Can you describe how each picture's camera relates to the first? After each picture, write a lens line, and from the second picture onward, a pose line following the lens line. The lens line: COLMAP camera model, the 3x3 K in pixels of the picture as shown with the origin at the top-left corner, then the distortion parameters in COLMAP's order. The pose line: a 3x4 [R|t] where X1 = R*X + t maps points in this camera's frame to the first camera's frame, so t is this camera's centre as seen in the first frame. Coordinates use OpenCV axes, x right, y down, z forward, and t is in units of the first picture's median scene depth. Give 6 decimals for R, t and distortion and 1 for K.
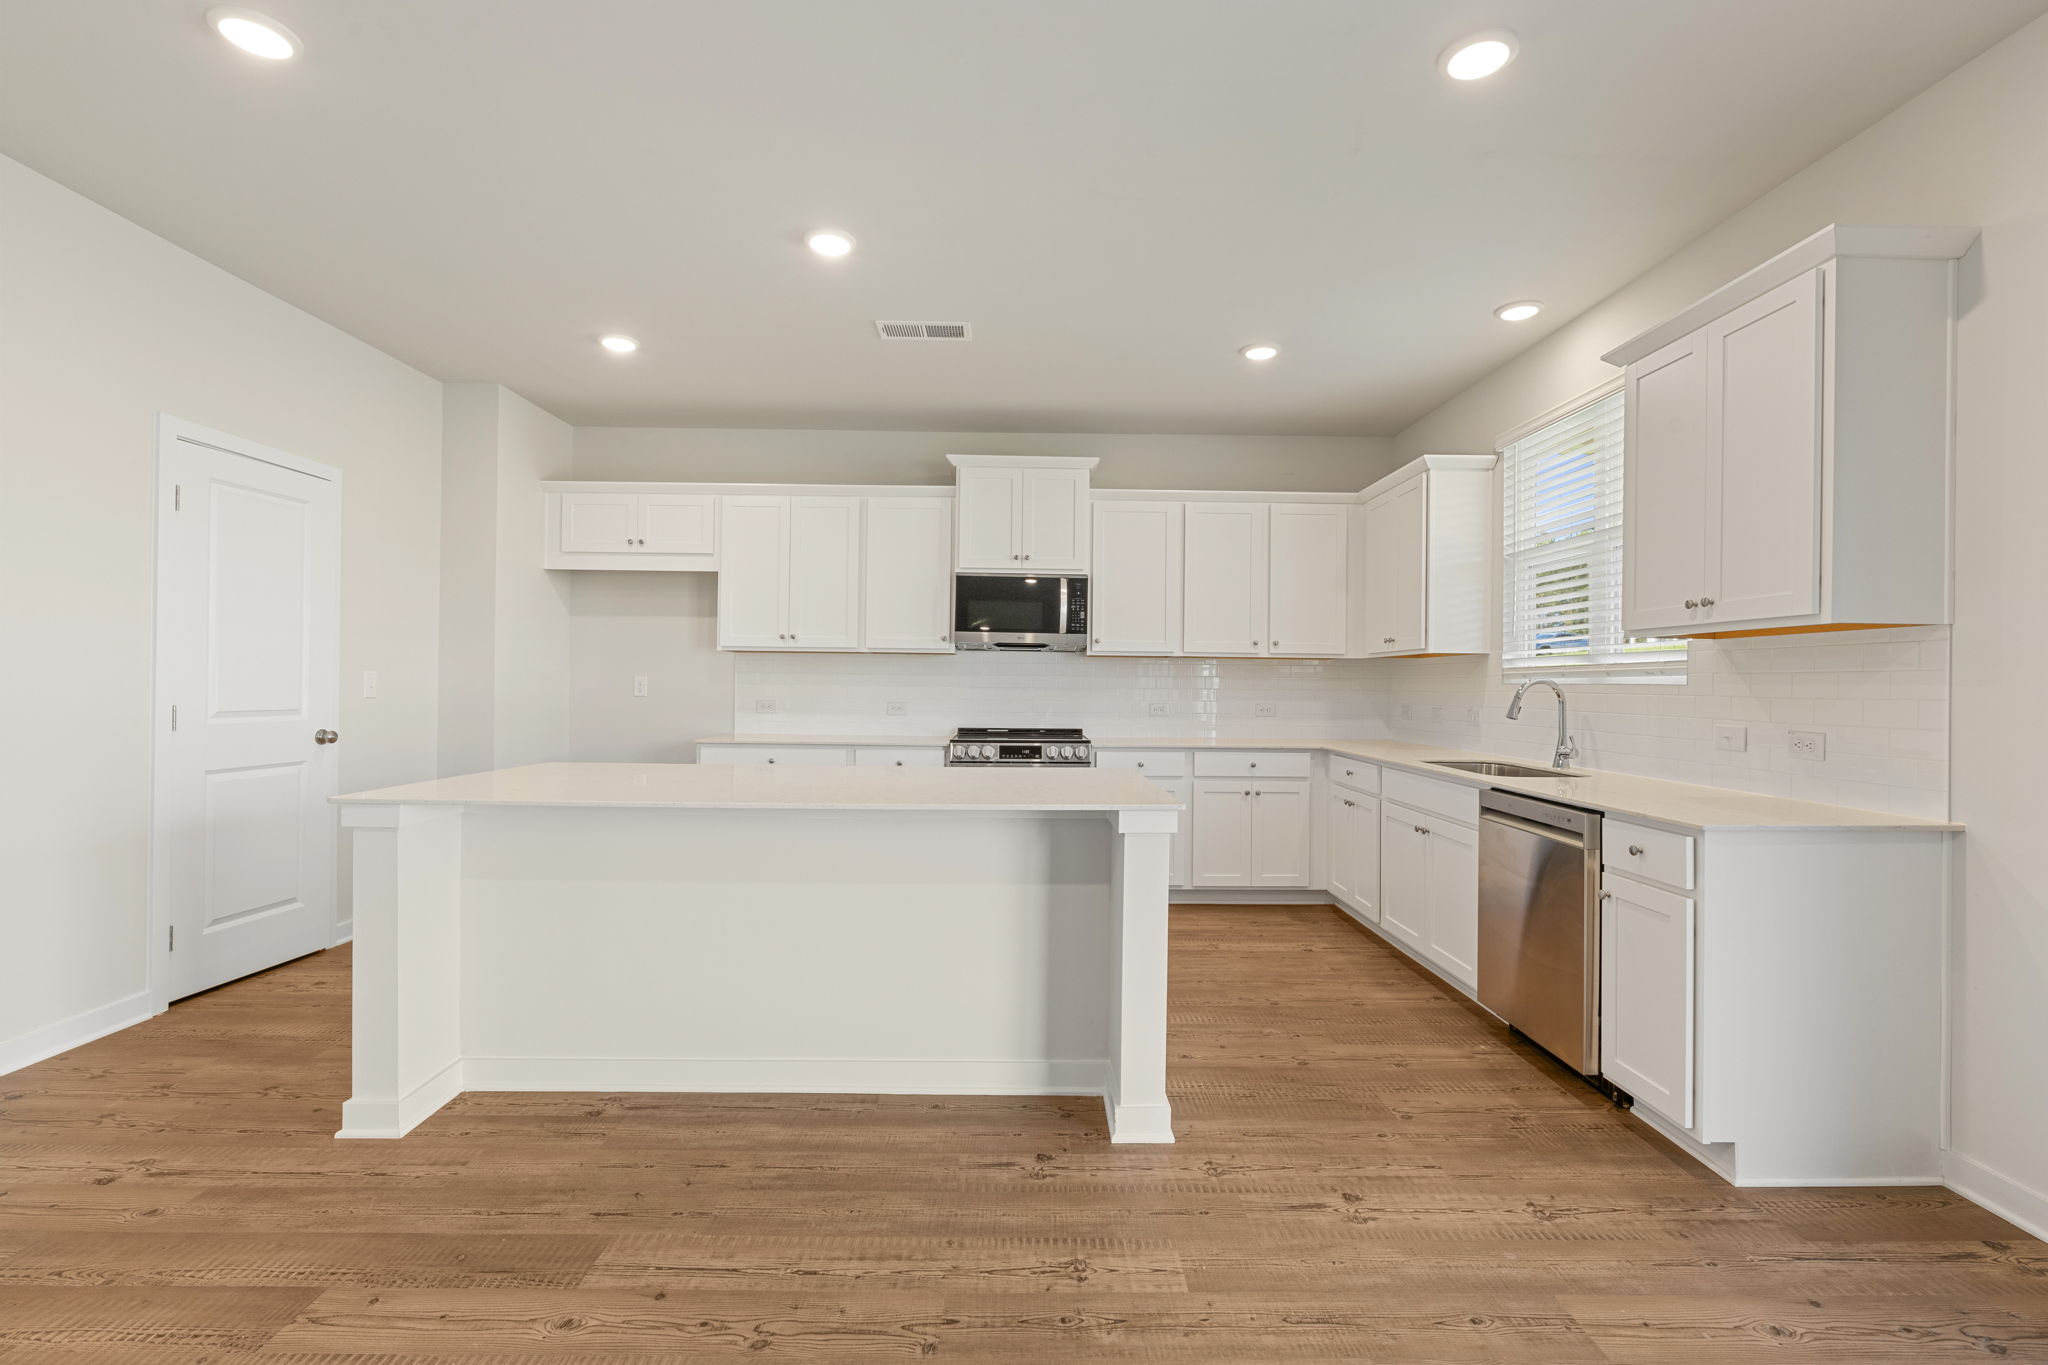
lens RADIAL K [[893.4, 0, 1024.0], [0, 893.4, 682.5], [0, 0, 1]] dist [-0.003607, -0.000223]
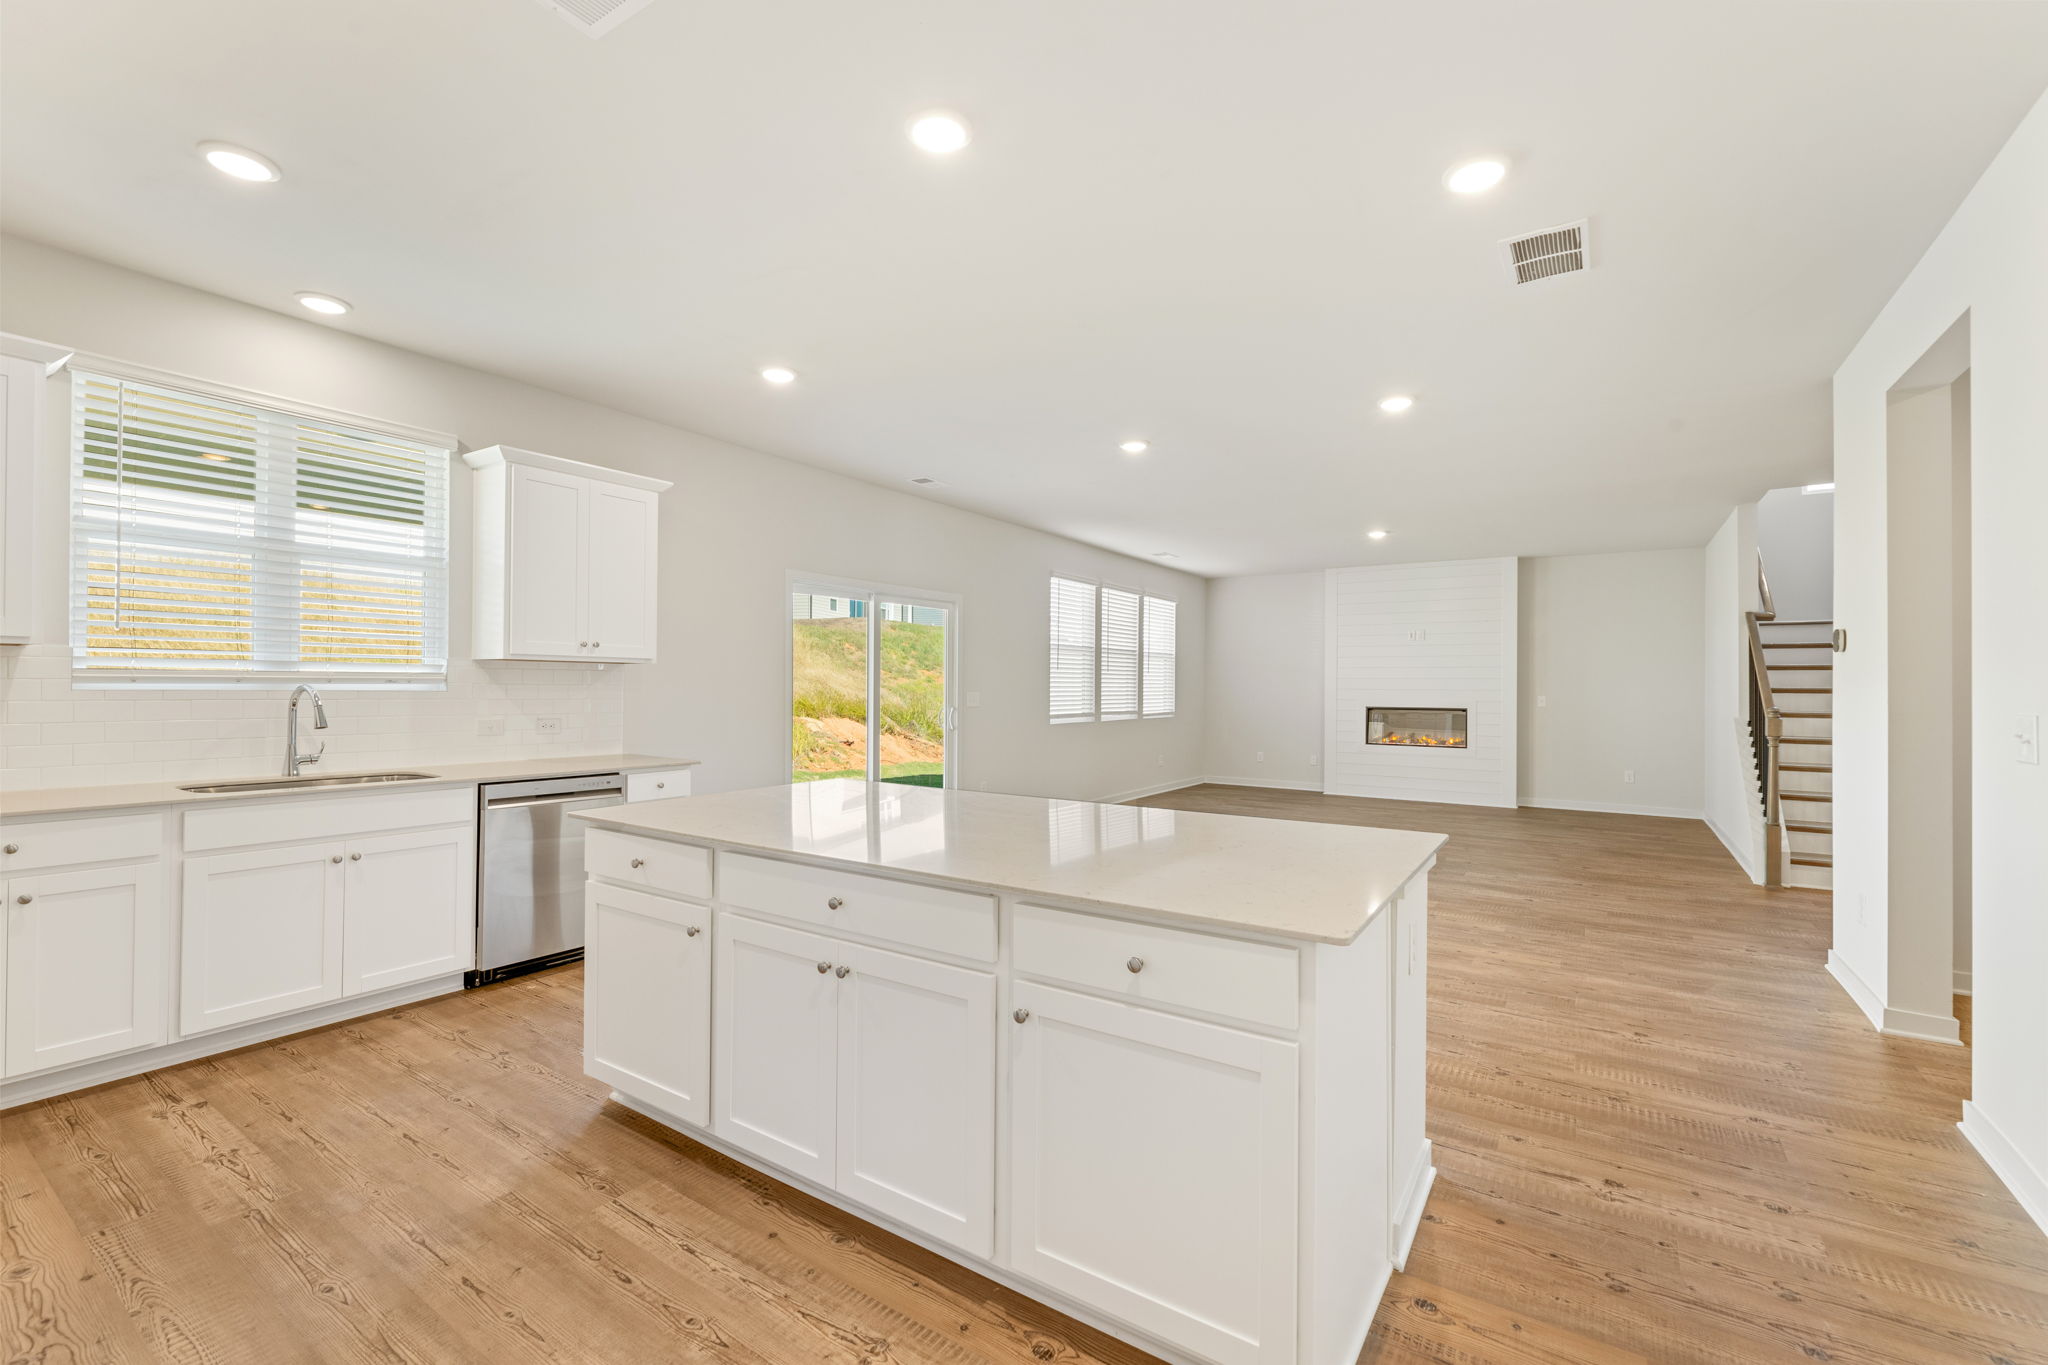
lens RADIAL K [[863.0, 0, 1024.2], [0, 863.0, 689.0], [0, 0, 1]] dist [-0.002010, 0.000041]
pose [[-0.826608, -0.020411, 0.562408, -0.502913], [-0.019740, 0.999779, 0.007270, -0.019663], [-0.562431, -0.005093, -0.826828, 1.127453]]
